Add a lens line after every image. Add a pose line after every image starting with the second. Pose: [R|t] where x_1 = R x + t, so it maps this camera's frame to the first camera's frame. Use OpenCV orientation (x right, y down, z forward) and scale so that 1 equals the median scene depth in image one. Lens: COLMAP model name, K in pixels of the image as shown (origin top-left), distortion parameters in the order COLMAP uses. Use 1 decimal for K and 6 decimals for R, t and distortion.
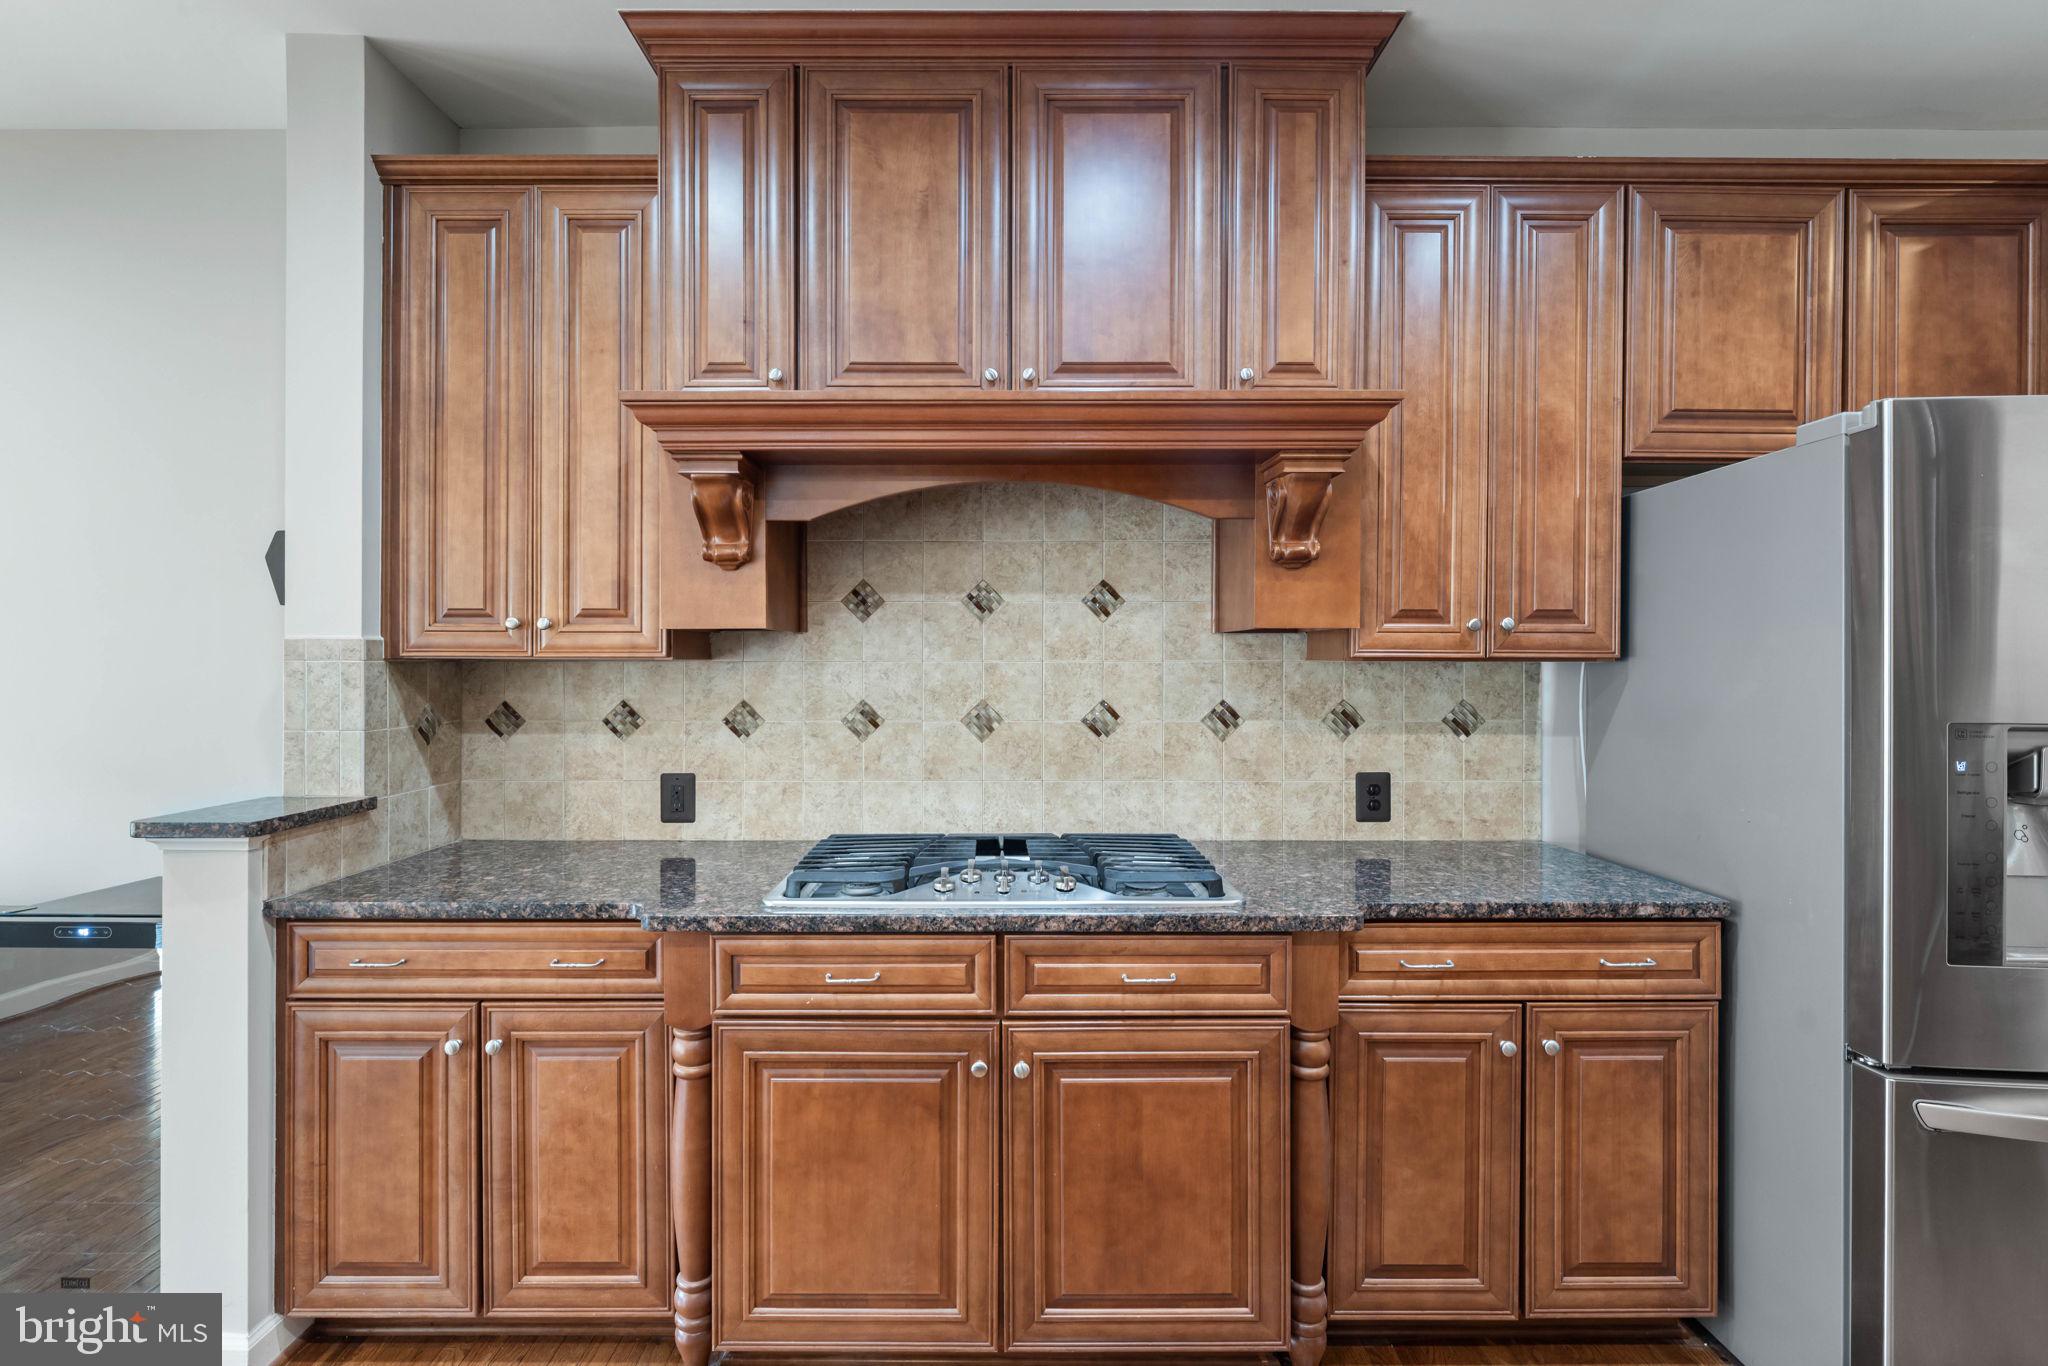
lens RADIAL K [[961.9, 0, 1003.5], [0, 961.9, 663.2], [0, 0, 1]] dist [-0.004853, 0.000234]
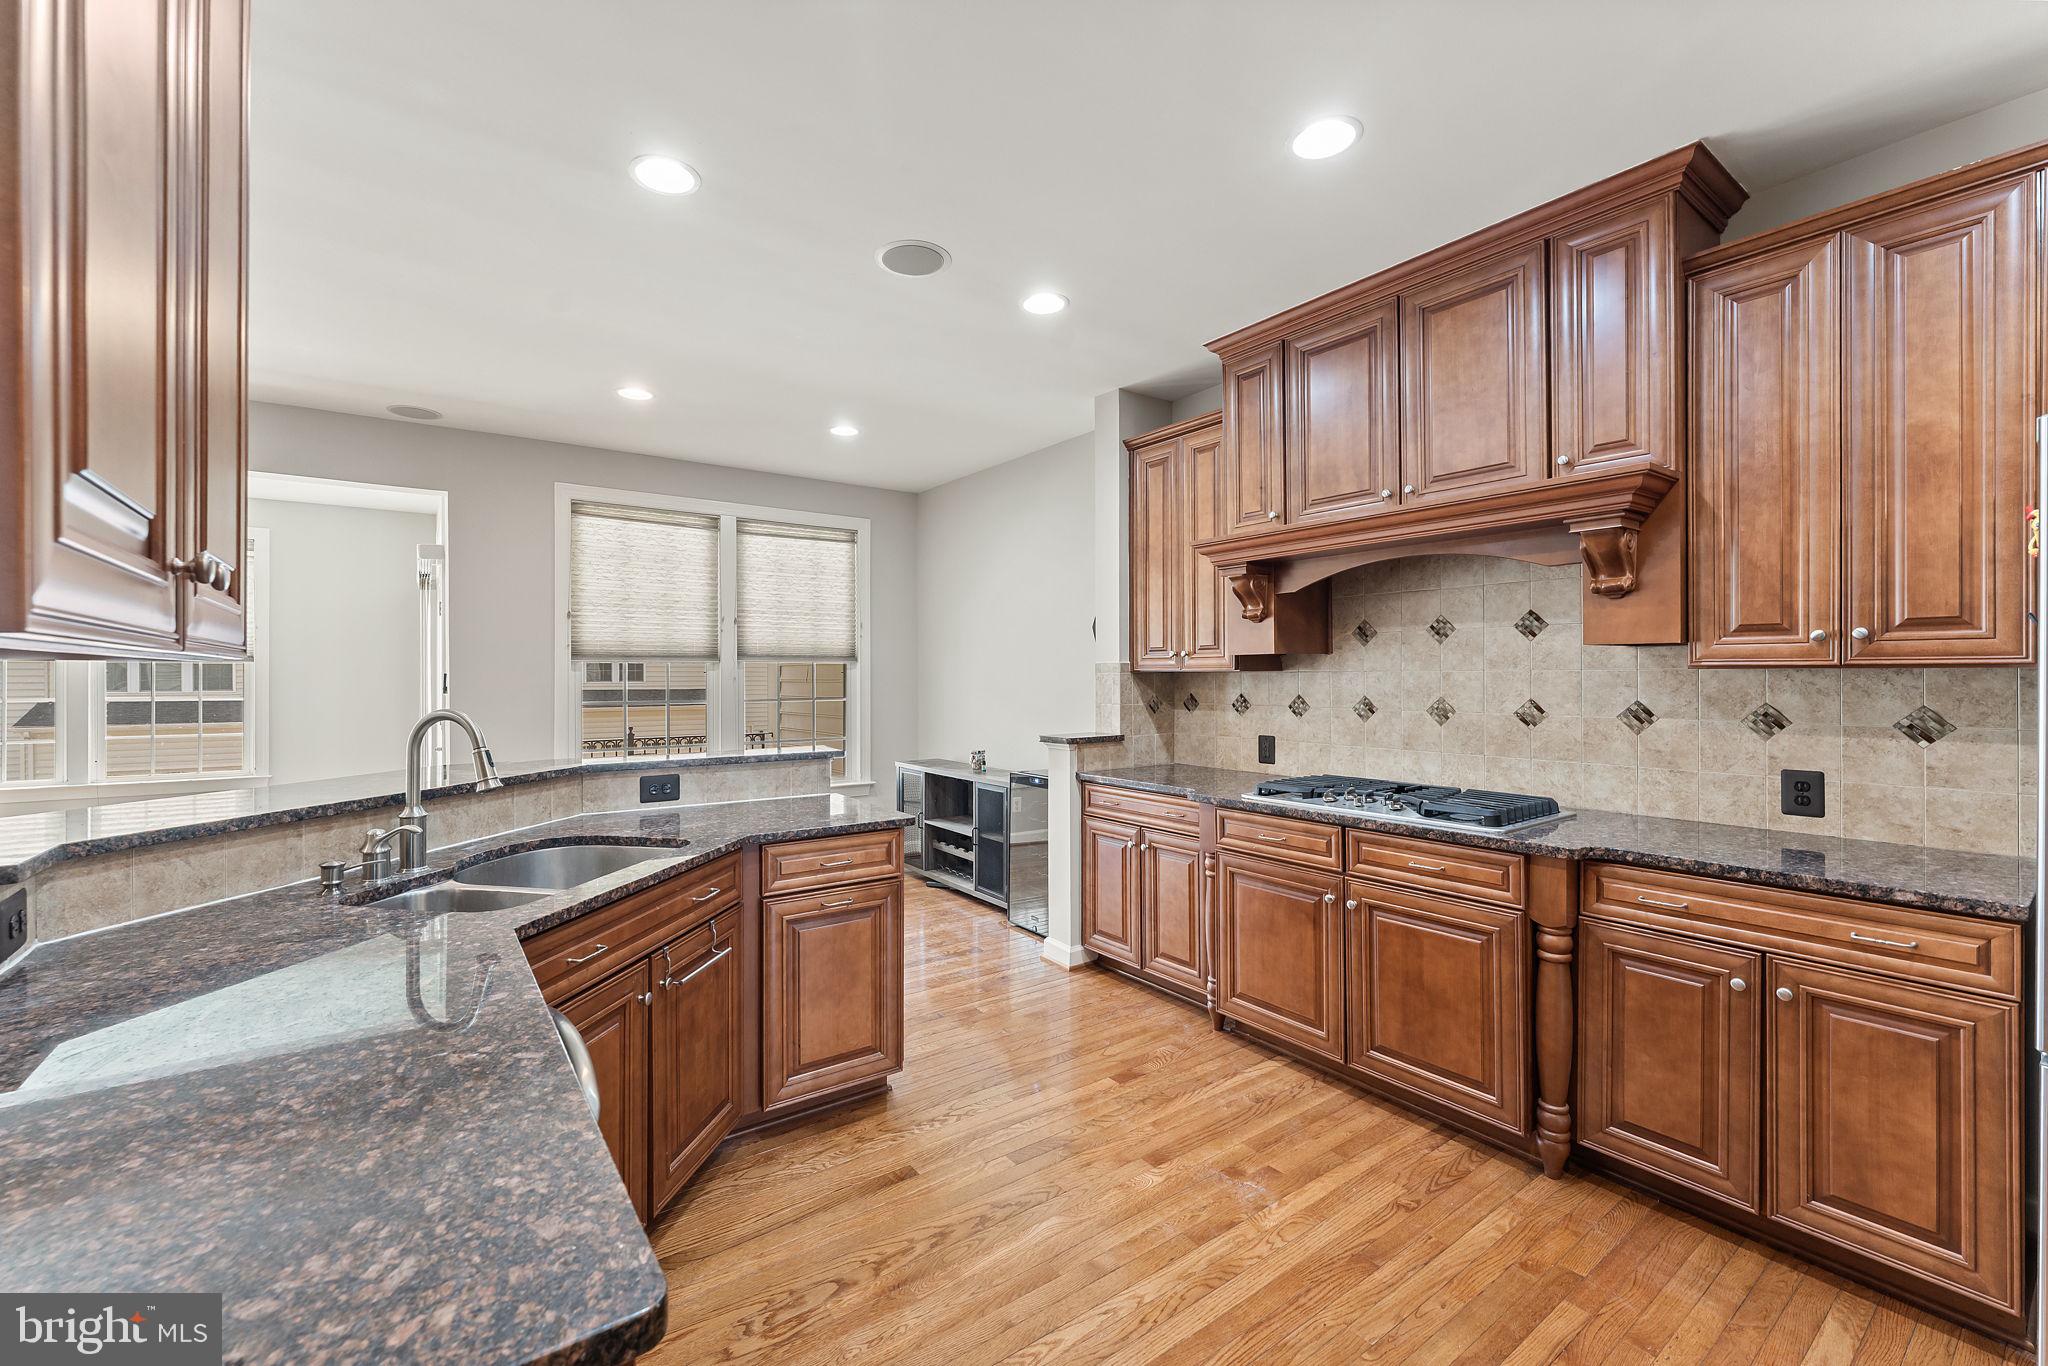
lens RADIAL K [[835.3, 0, 1007.7], [0, 835.3, 667.6], [0, 0, 1]] dist [-0.001666, -0.000121]
pose [[0.586529, -0.009802, -0.809869, 0.731076], [0.005617, 0.999952, -0.008035, -0.000277], [0.809909, 0.000164, 0.586555, -0.330218]]
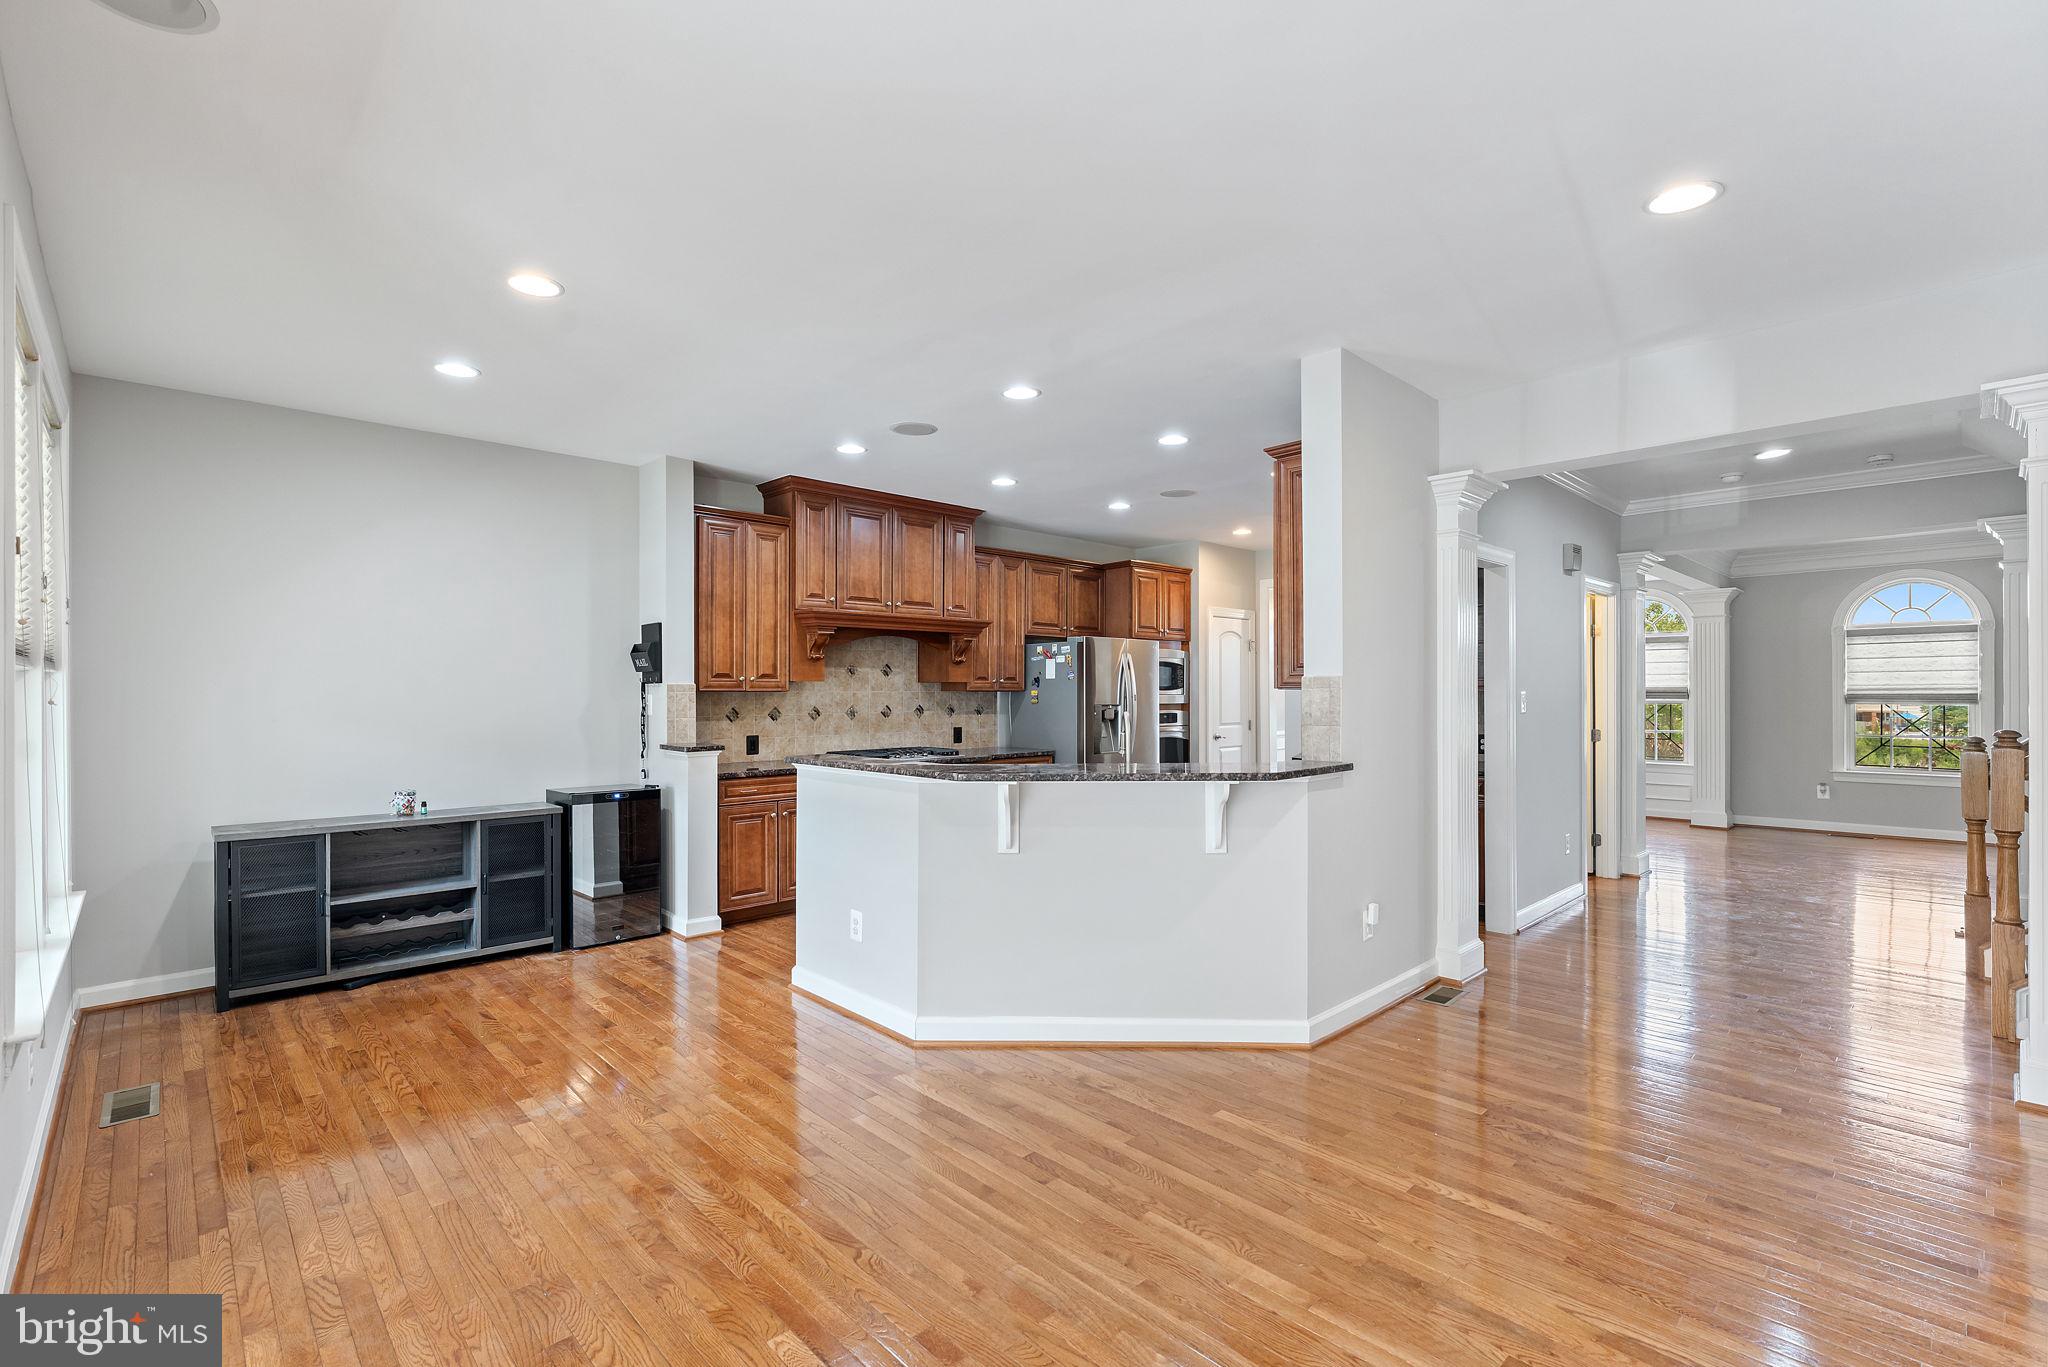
lens RADIAL K [[905.8, 0, 1007.9], [0, 905.8, 671.8], [0, 0, 1]] dist [0.001259, 0.000040]
pose [[0.723678, 0.012754, 0.690020, -1.790716], [-0.000057, 0.999830, -0.018421, -0.013730], [-0.690138, 0.013291, 0.723556, -1.453731]]
